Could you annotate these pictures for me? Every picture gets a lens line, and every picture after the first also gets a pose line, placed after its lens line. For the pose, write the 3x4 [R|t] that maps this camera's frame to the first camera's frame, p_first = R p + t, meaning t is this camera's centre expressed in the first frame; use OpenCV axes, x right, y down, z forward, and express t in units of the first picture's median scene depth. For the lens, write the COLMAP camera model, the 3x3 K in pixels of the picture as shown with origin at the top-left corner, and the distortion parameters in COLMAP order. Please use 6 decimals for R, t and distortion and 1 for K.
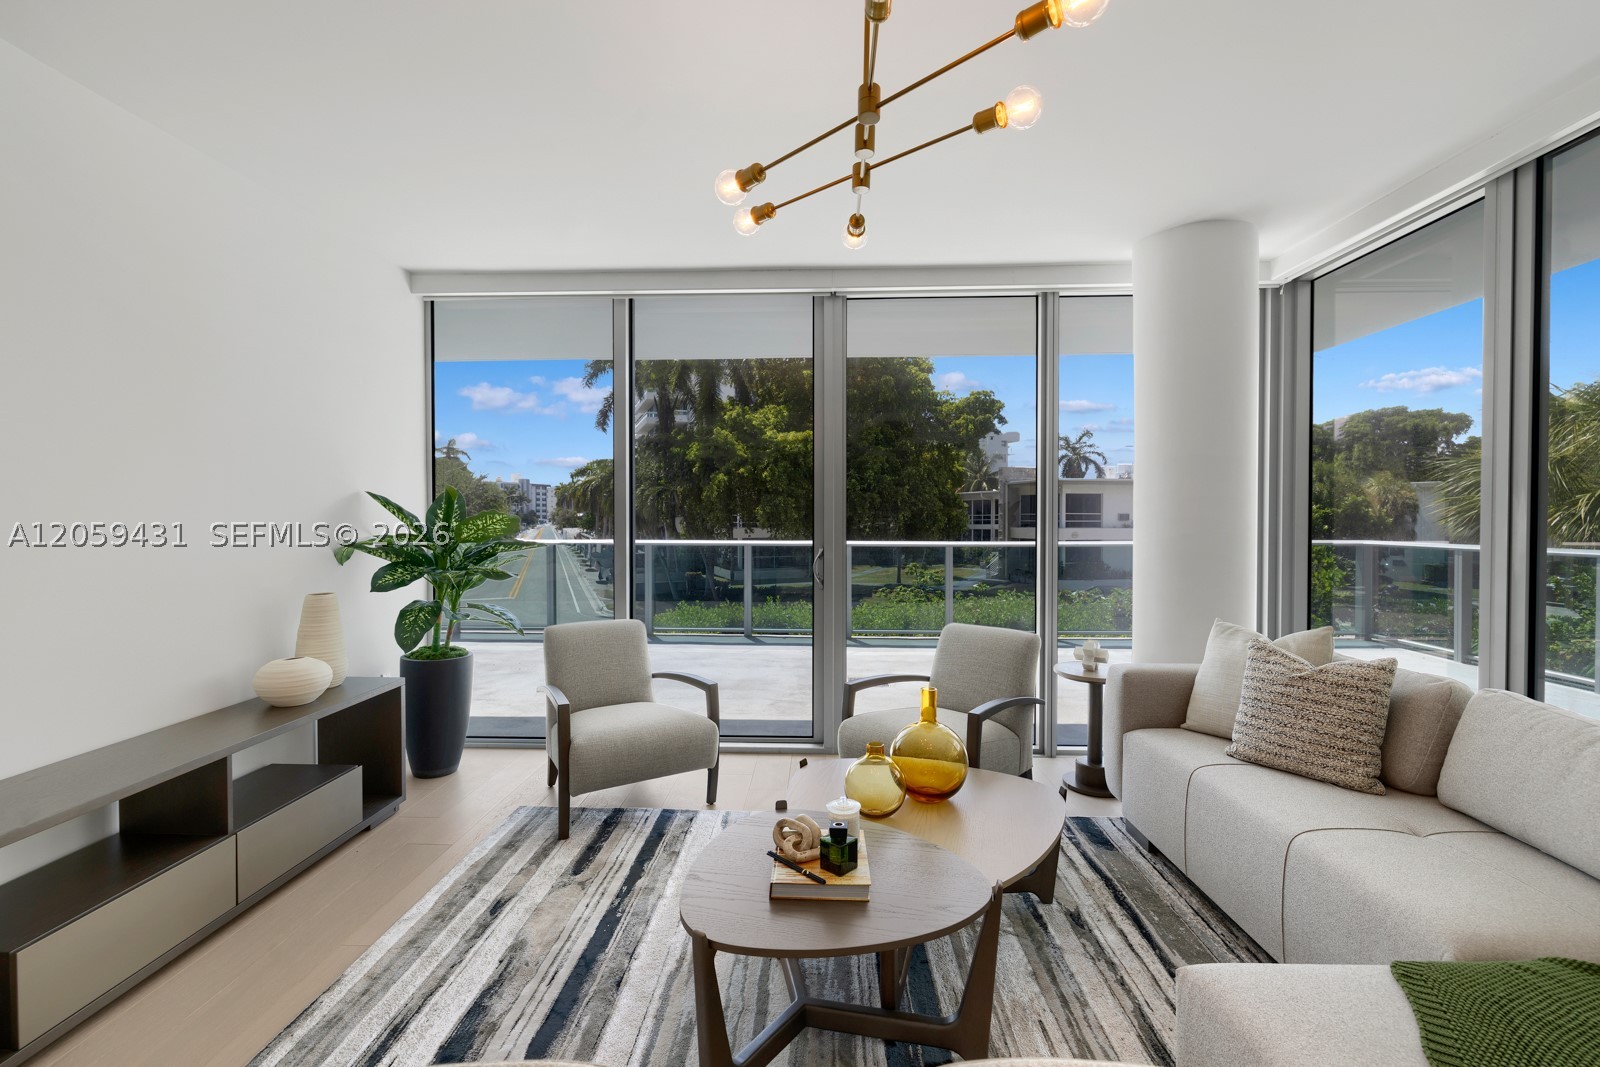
lens RADIAL K [[692.3, 0, 798.2], [0, 692.3, 532.0], [0, 0, 1]] dist [0.006684, -0.001052]
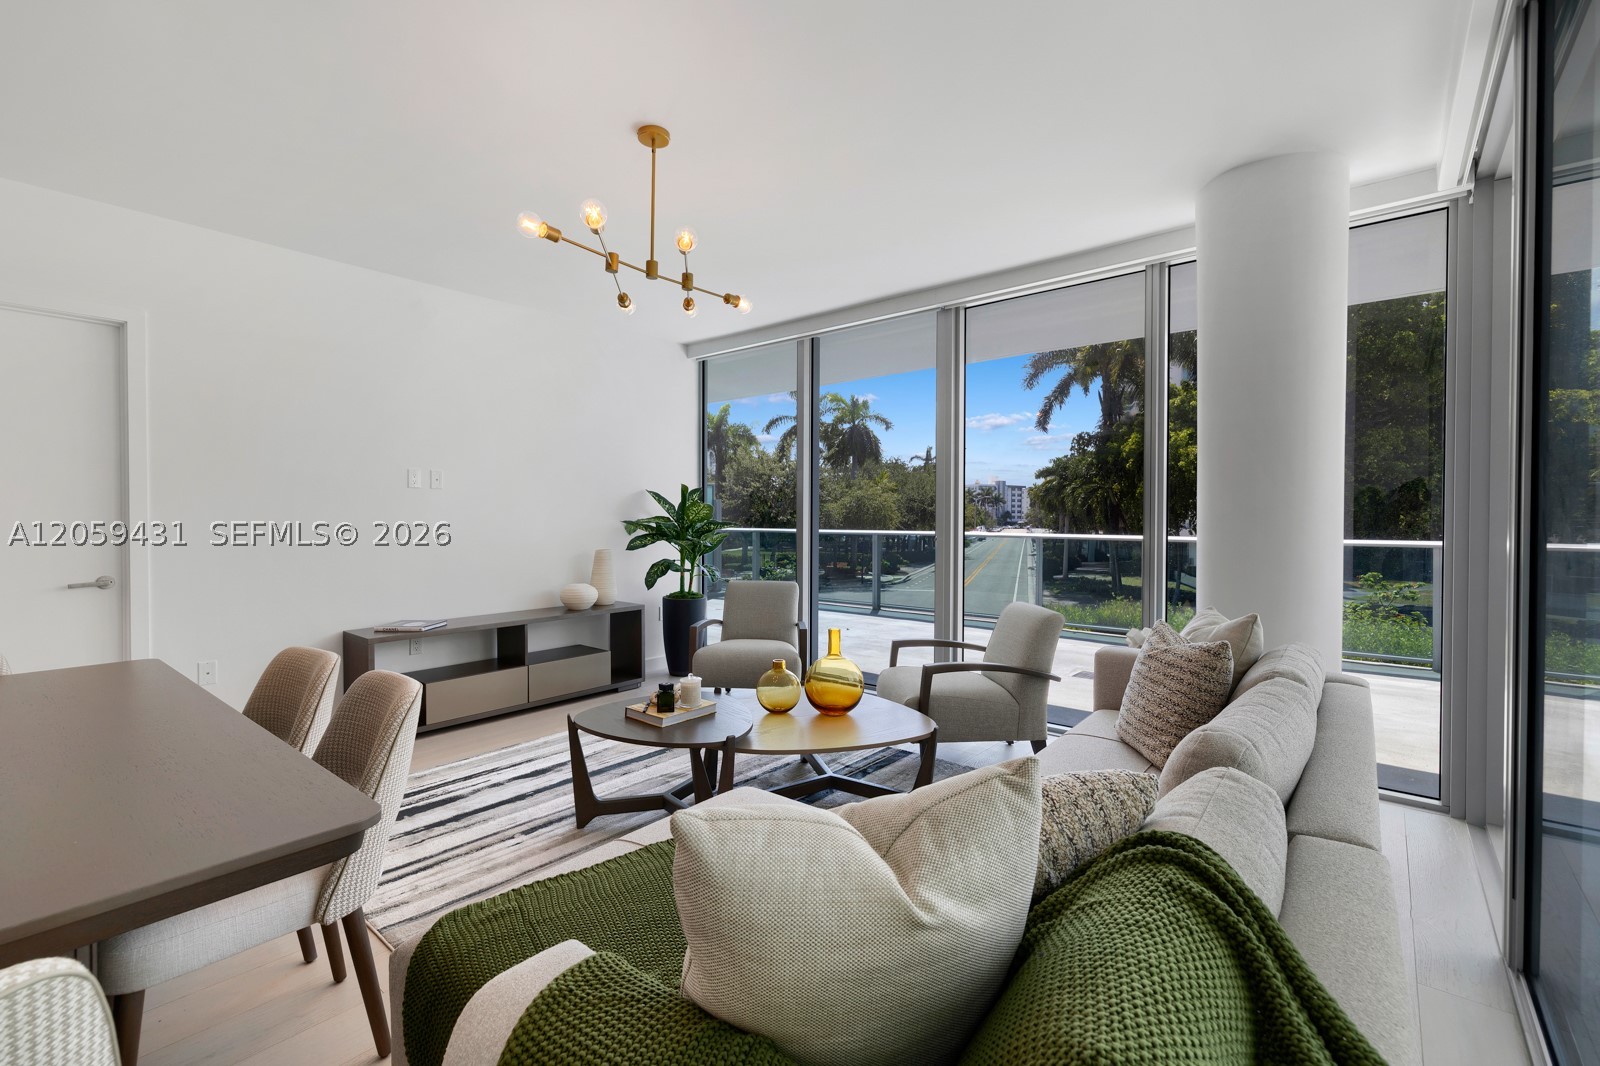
lens RADIAL K [[692.3, 0, 800.4], [0, 692.3, 525.7], [0, 0, 1]] dist [0.006684, -0.001052]
pose [[0.792535, 0.010445, -0.609737, 0.613064], [-0.016703, 0.999850, -0.004584, 0.026099], [0.609598, 0.013817, 0.792590, -0.048427]]
